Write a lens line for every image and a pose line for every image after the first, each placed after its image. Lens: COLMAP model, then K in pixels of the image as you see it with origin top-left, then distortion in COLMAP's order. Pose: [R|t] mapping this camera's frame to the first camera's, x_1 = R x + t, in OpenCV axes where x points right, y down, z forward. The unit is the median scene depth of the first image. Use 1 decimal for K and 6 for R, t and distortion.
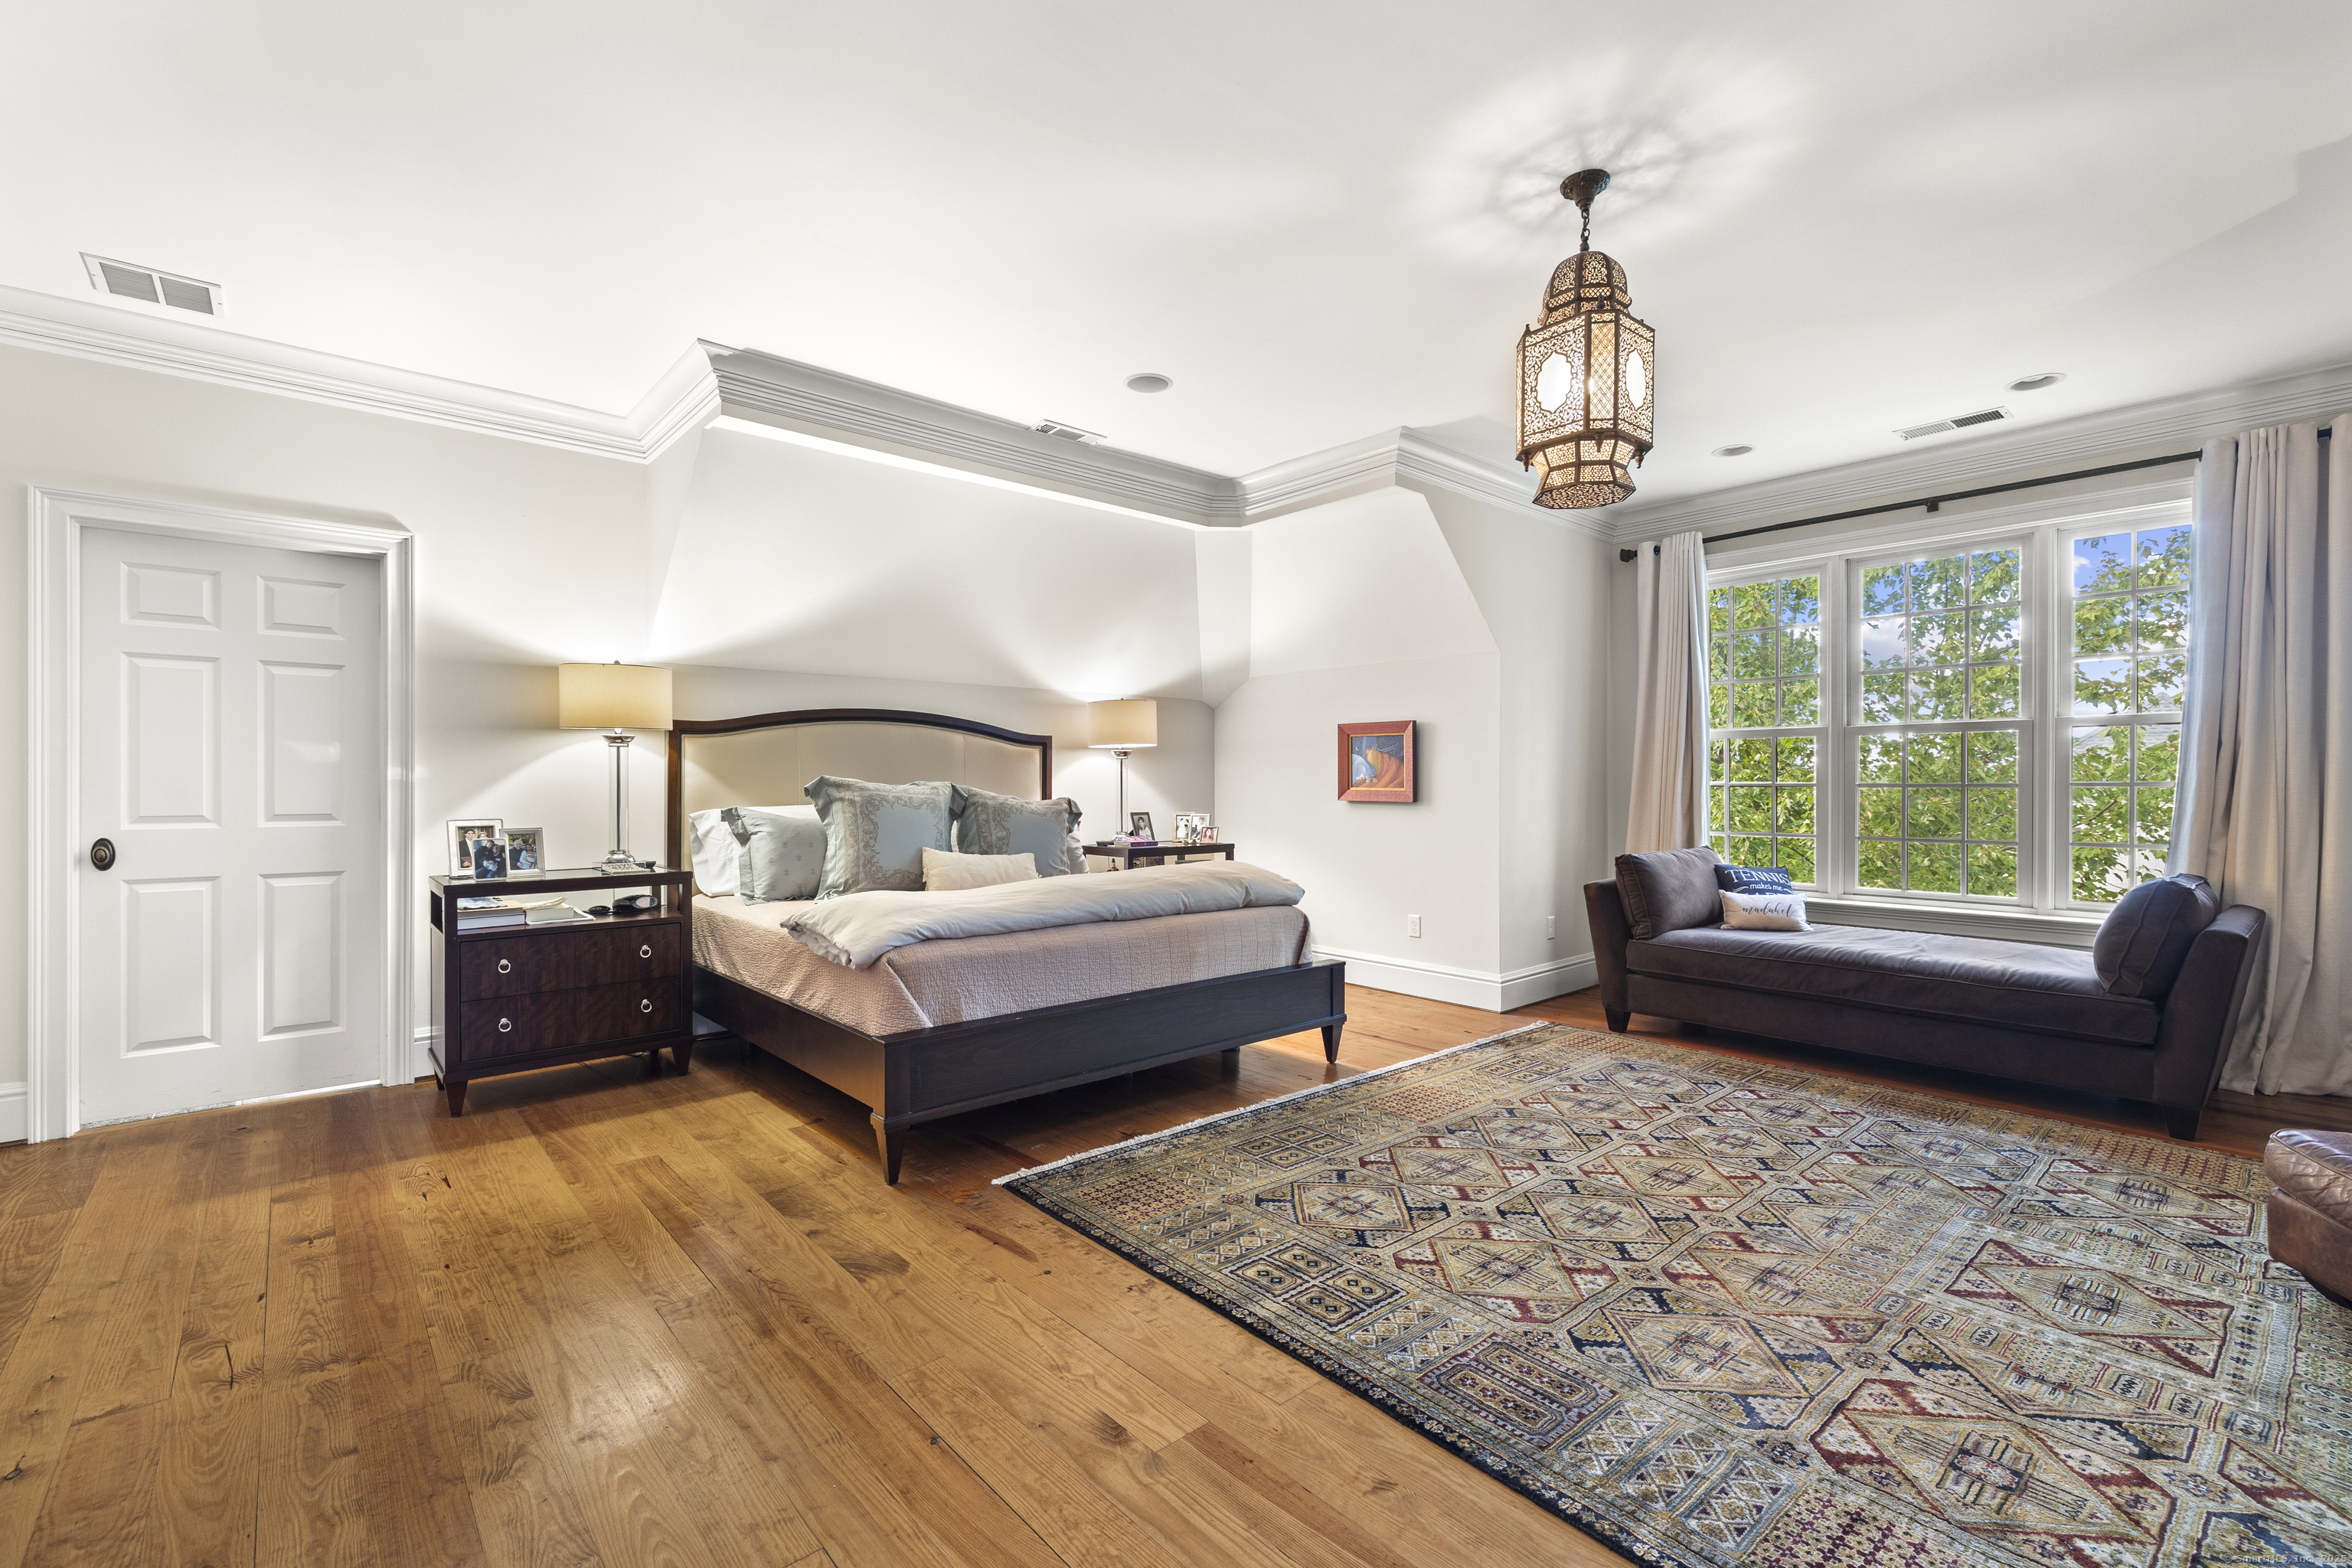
lens RADIAL K [[1006.3, 0, 1179.3], [0, 1006.3, 789.4], [0, 0, 1]] dist [0.000962, 0.000408]
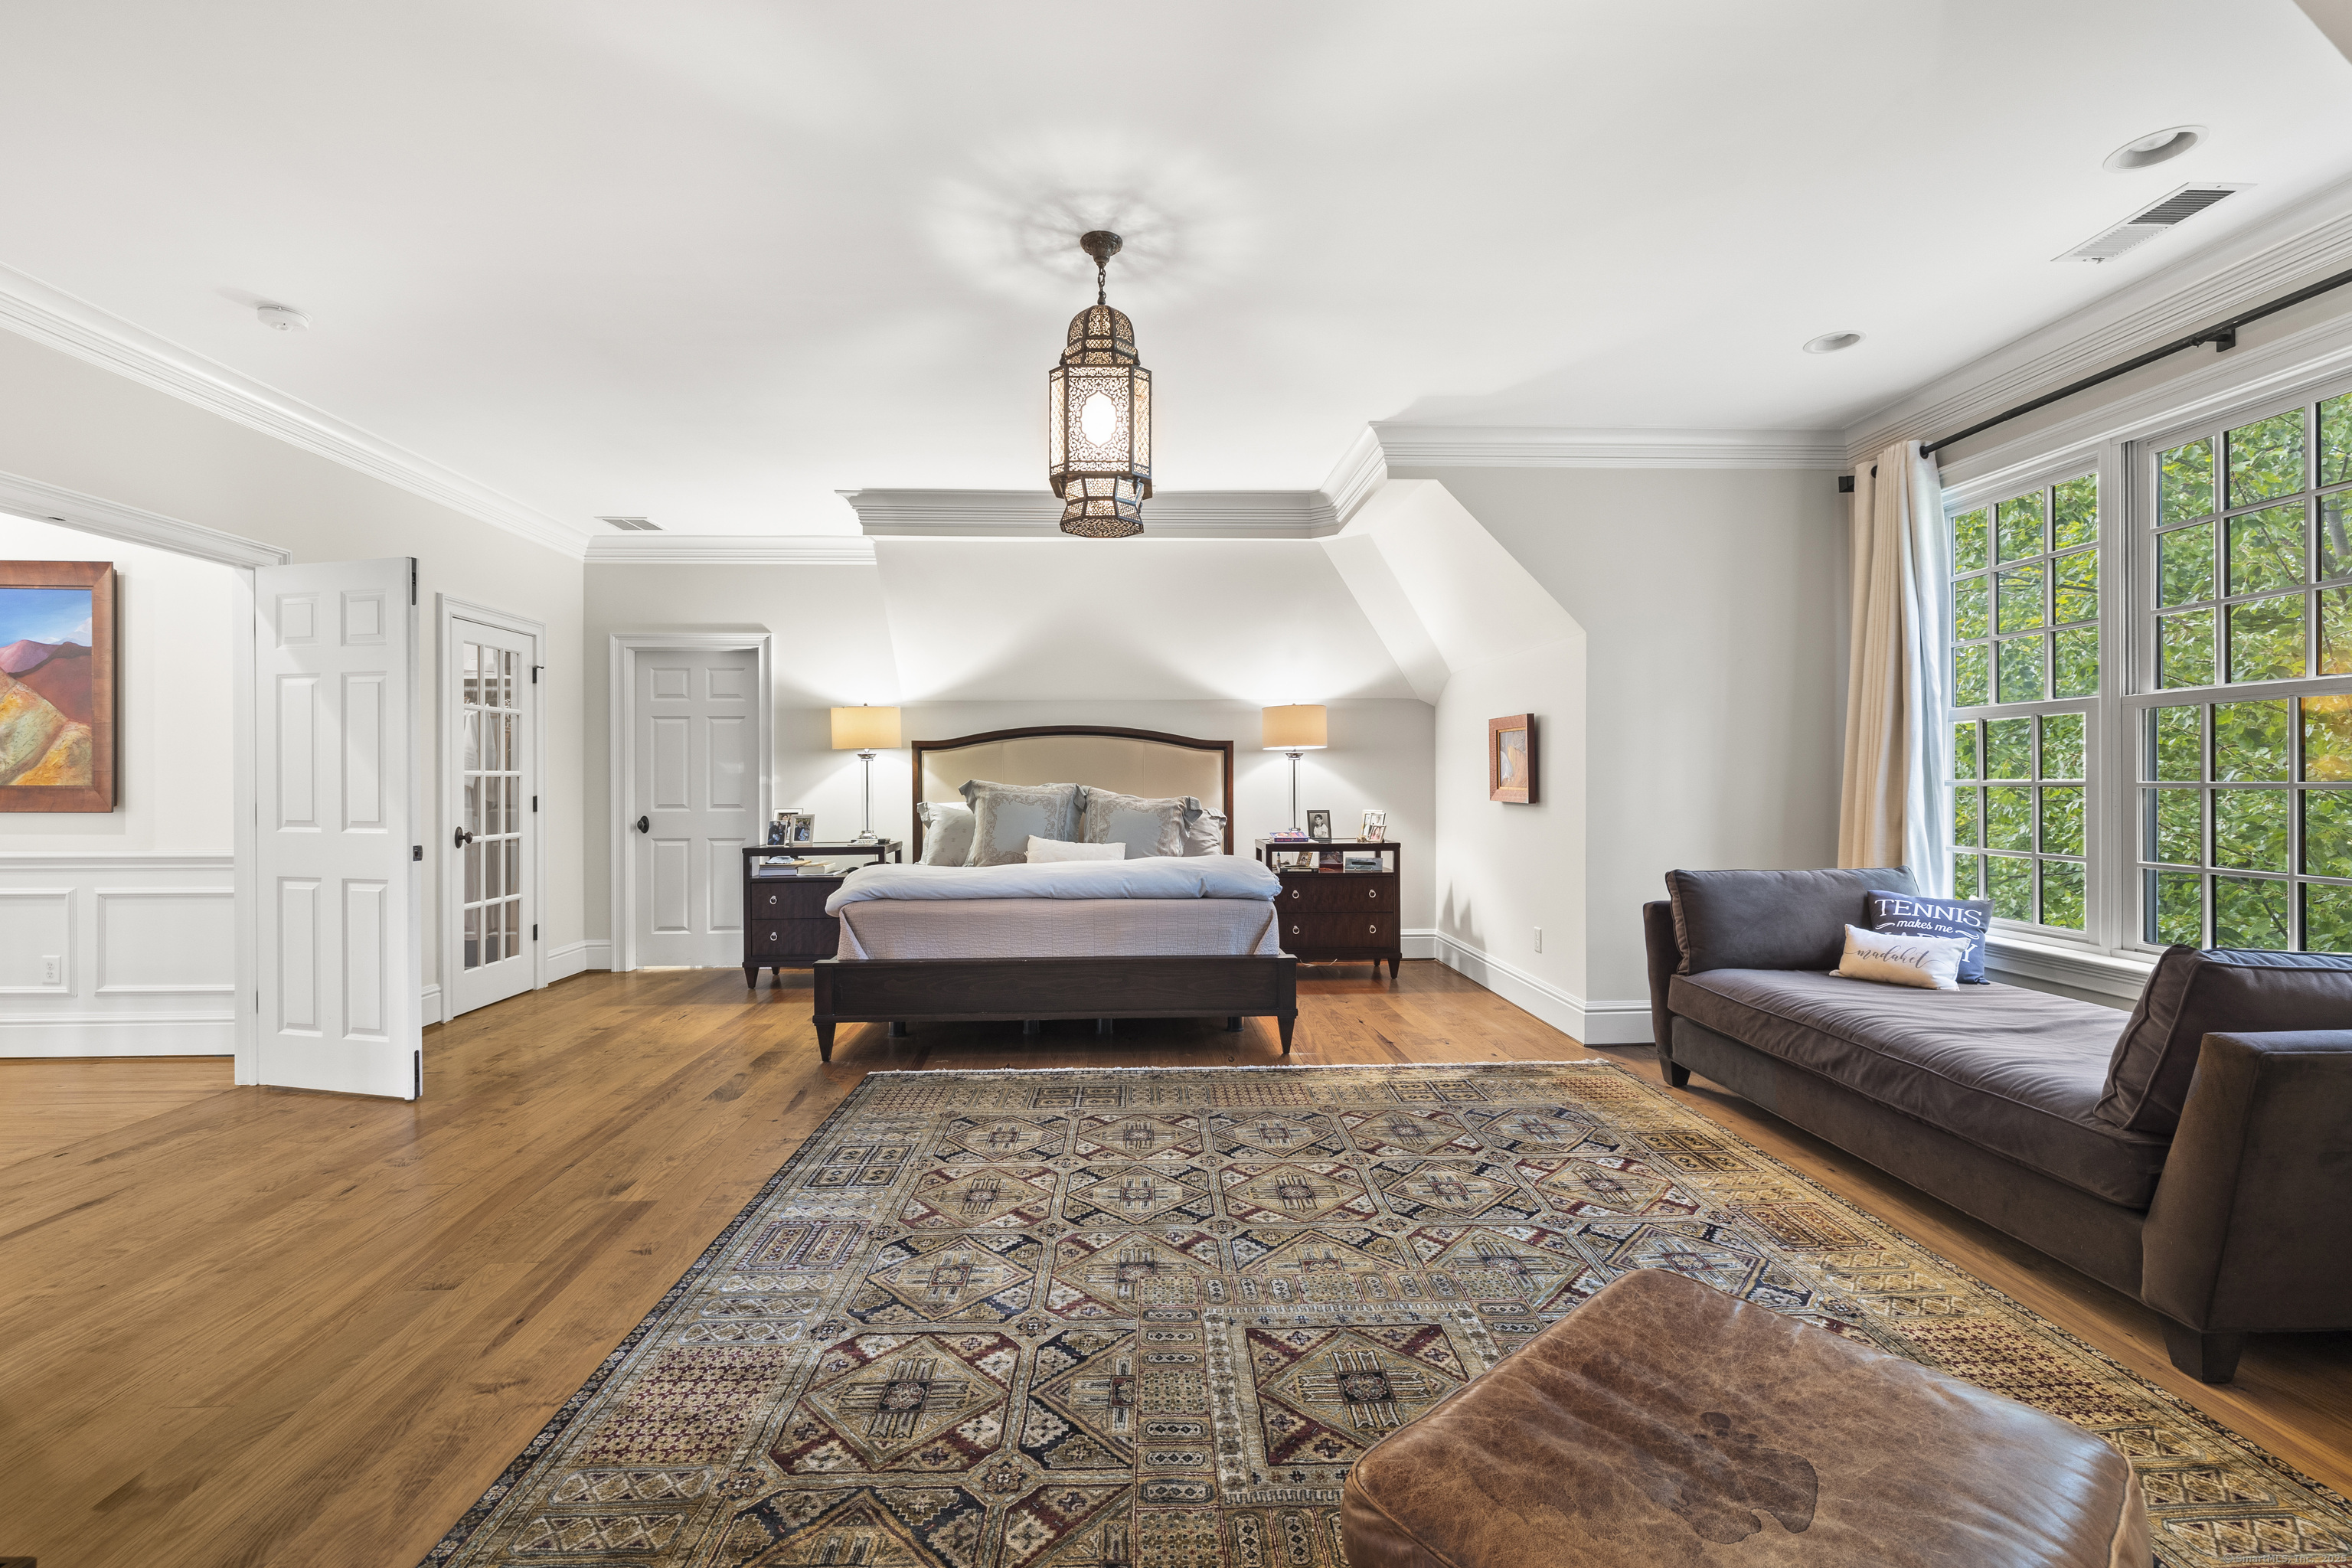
lens RADIAL K [[1006.3, 0, 1189.3], [0, 1006.3, 780.0], [0, 0, 1]] dist [0.000962, 0.000408]
pose [[0.785604, -0.004149, -0.618716, 0.864721], [0.002031, 0.999989, -0.004127, -0.008284], [0.618727, 0.001986, 0.785604, 0.147959]]
